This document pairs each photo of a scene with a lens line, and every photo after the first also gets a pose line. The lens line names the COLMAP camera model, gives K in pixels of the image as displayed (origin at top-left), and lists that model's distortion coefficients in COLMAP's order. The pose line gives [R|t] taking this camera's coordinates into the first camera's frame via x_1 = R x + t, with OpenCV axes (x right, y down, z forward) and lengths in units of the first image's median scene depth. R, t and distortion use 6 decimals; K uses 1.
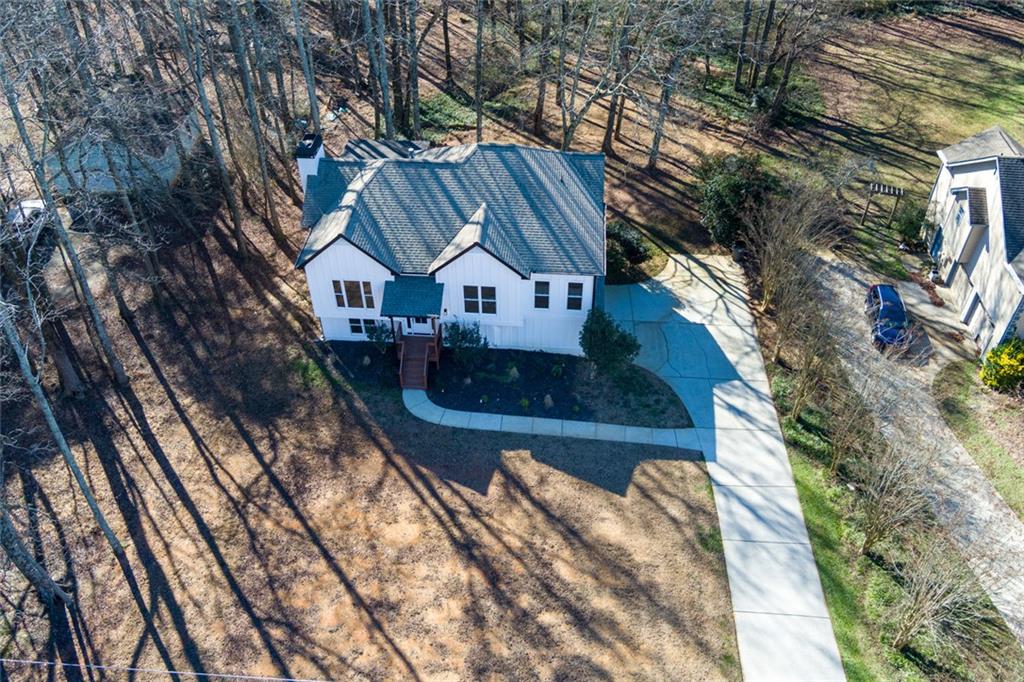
lens RADIAL K [[825.0, 0, 511.8], [0, 825.0, 339.3], [0, 0, 1]] dist [-0.068036, 0.004755]
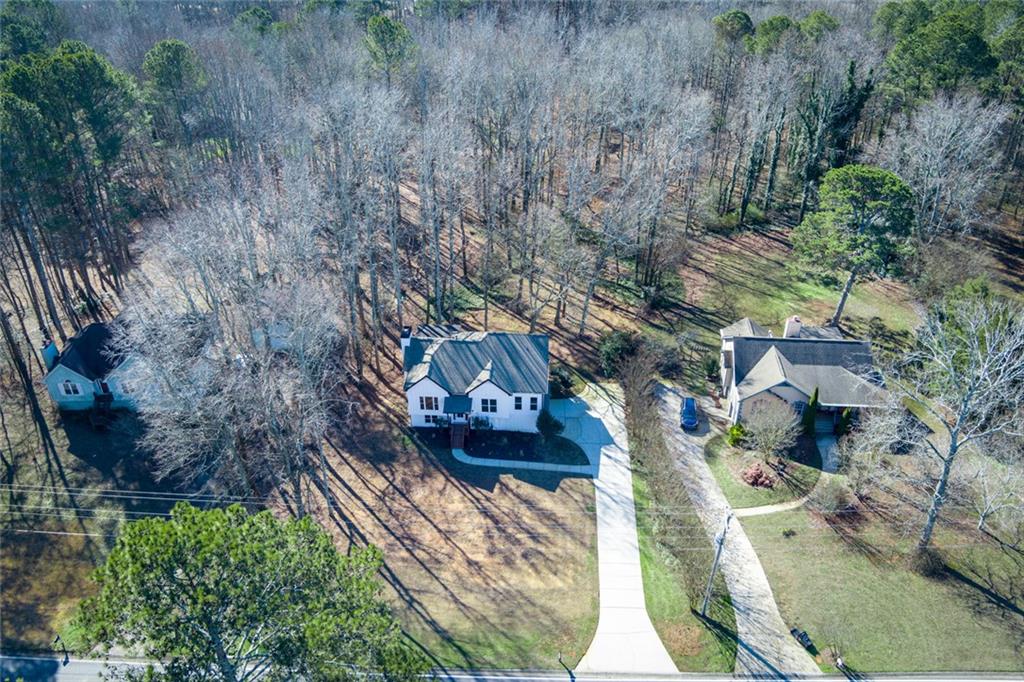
lens RADIAL K [[825.0, 0, 521.3], [0, 825.0, 345.2], [0, 0, 1]] dist [-0.068036, 0.004755]
pose [[0.999724, -0.002769, 0.023314, -0.004290], [0.006033, 0.989979, -0.141084, 0.097148], [-0.022690, 0.141186, 0.989723, -1.115029]]
